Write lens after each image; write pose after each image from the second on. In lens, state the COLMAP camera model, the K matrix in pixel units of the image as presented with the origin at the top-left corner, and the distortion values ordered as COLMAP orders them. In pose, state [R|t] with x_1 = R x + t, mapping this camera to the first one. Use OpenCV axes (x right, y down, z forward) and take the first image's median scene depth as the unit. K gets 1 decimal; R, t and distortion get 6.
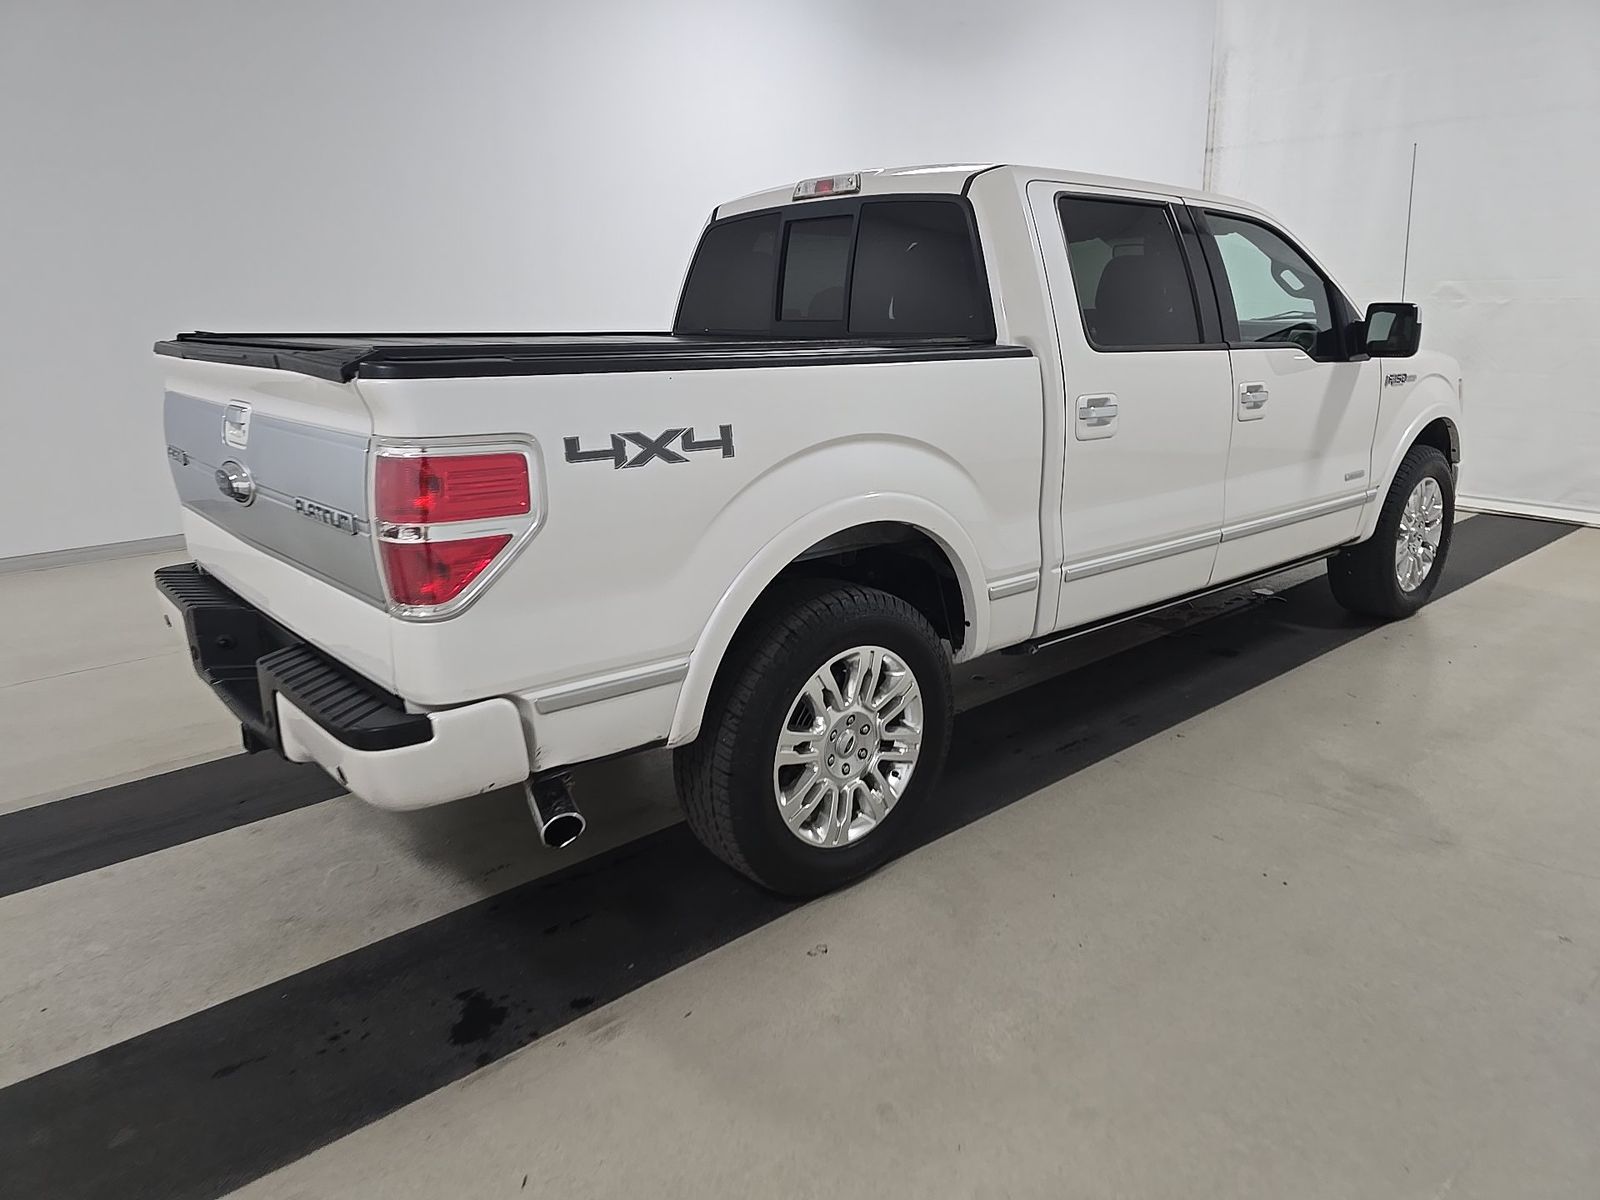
lens RADIAL K [[1072.4, 0, 800.0], [0, 1072.4, 600.0], [0, 0, 1]] dist [0.031933, -0.002503]
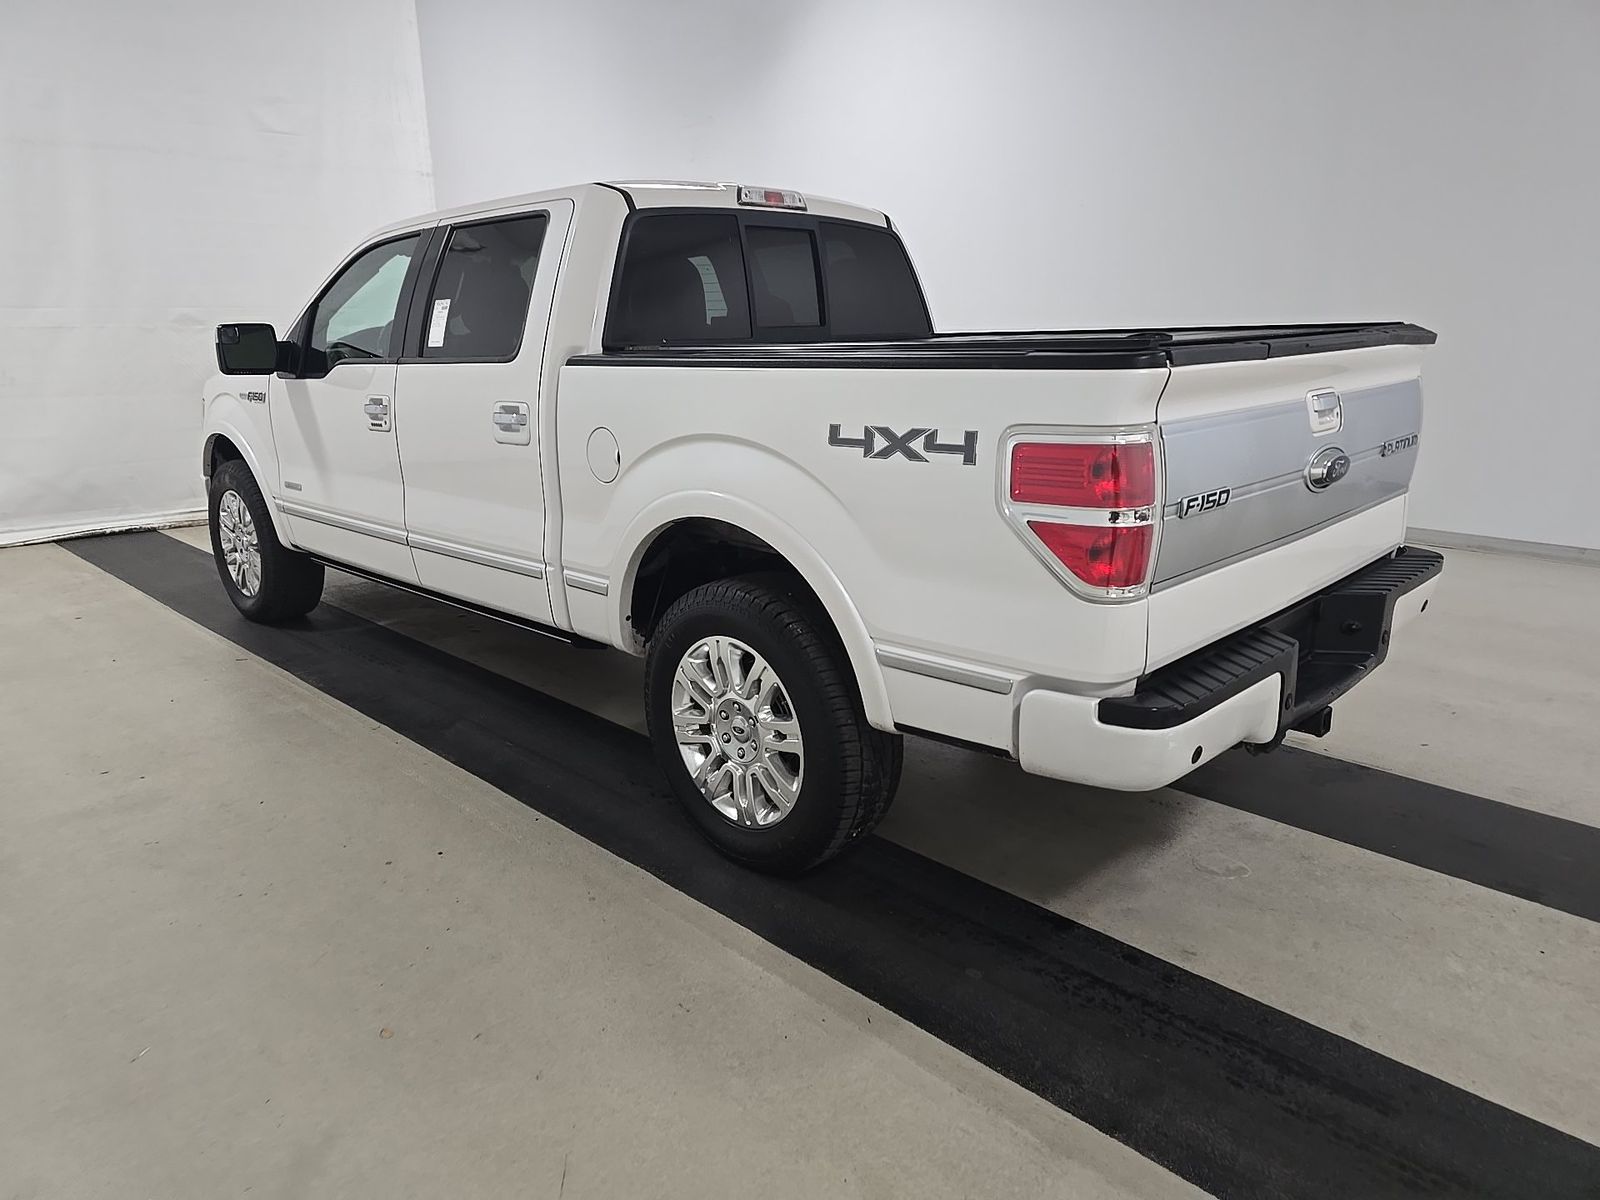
lens RADIAL K [[1072.4, 0, 800.0], [0, 1072.4, 600.0], [0, 0, 1]] dist [0.031933, -0.002503]
pose [[-0.085786, -0.242766, 0.966284, -1.110473], [0.279781, 0.924964, 0.257224, -0.293063], [-0.956224, 0.292414, -0.011428, 1.132092]]
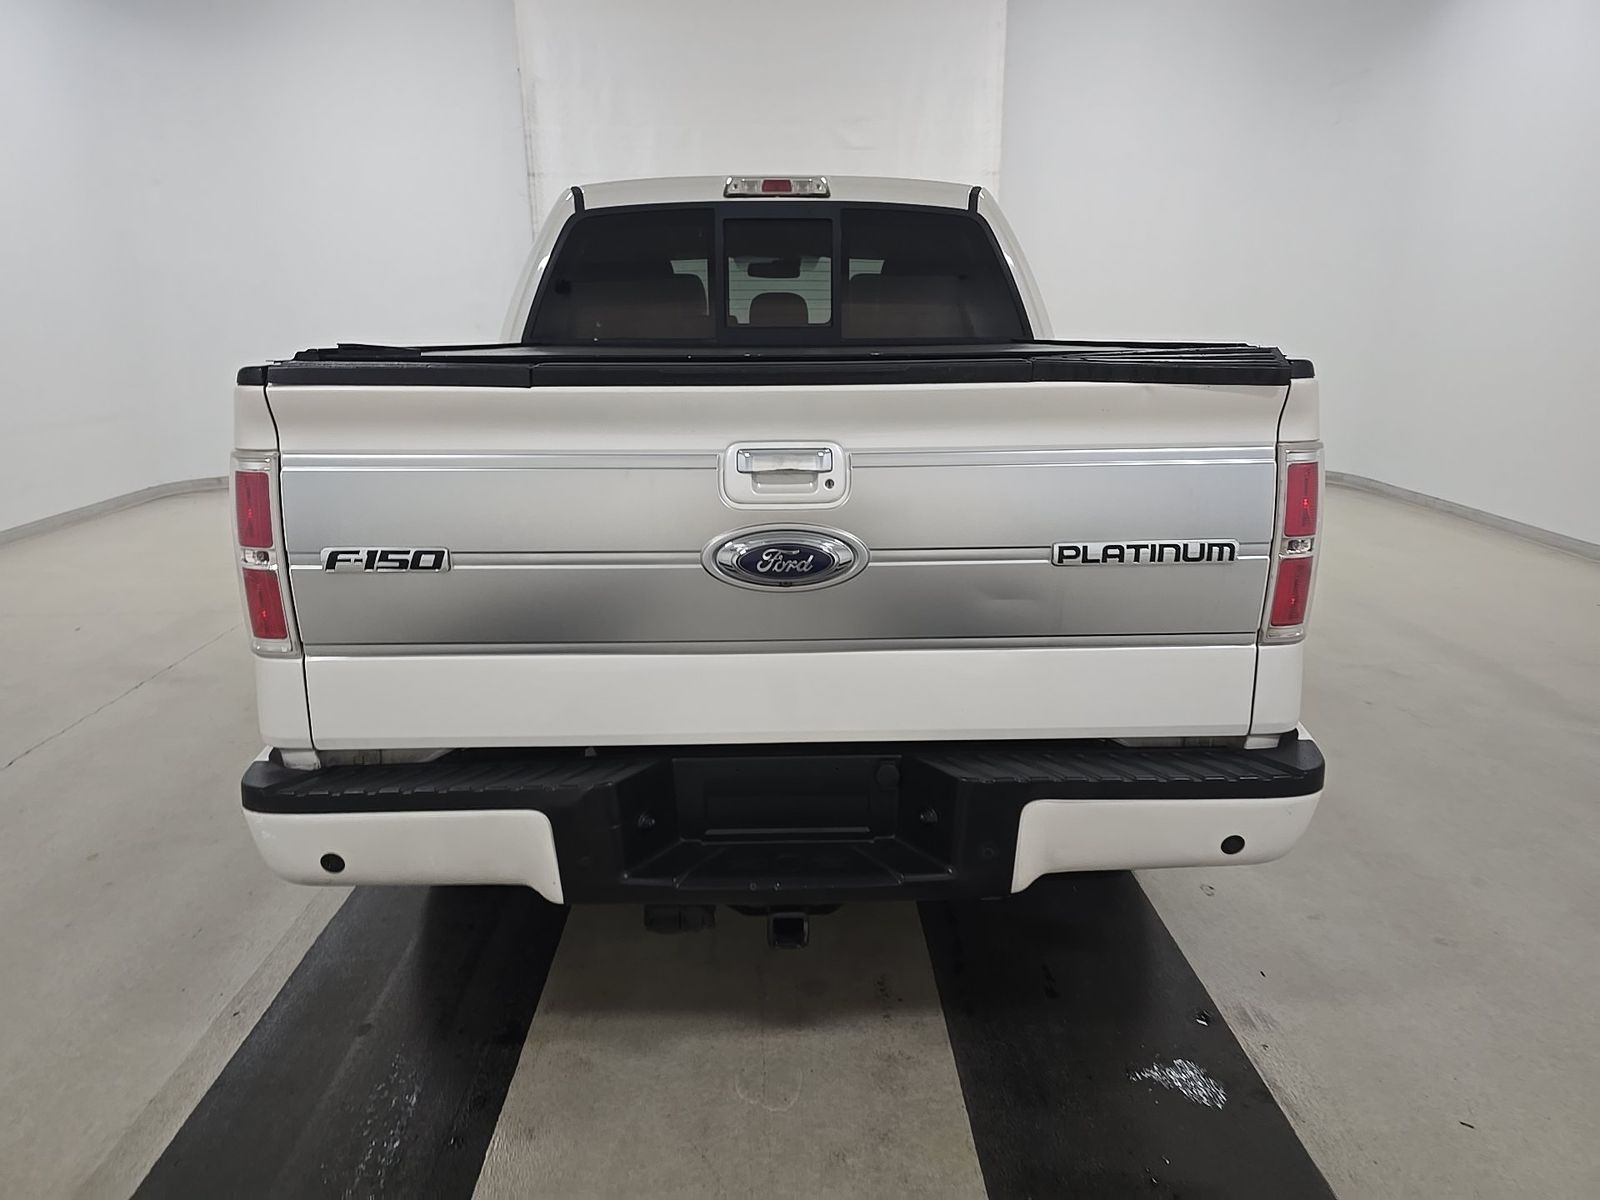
lens RADIAL K [[1072.4, 0, 800.0], [0, 1072.4, 600.0], [0, 0, 1]] dist [0.031933, -0.002503]
pose [[0.634970, -0.188156, 0.749273, -0.762749], [0.203202, 0.976412, 0.072992, -0.096357], [-0.745333, 0.105906, 0.658226, 0.410879]]
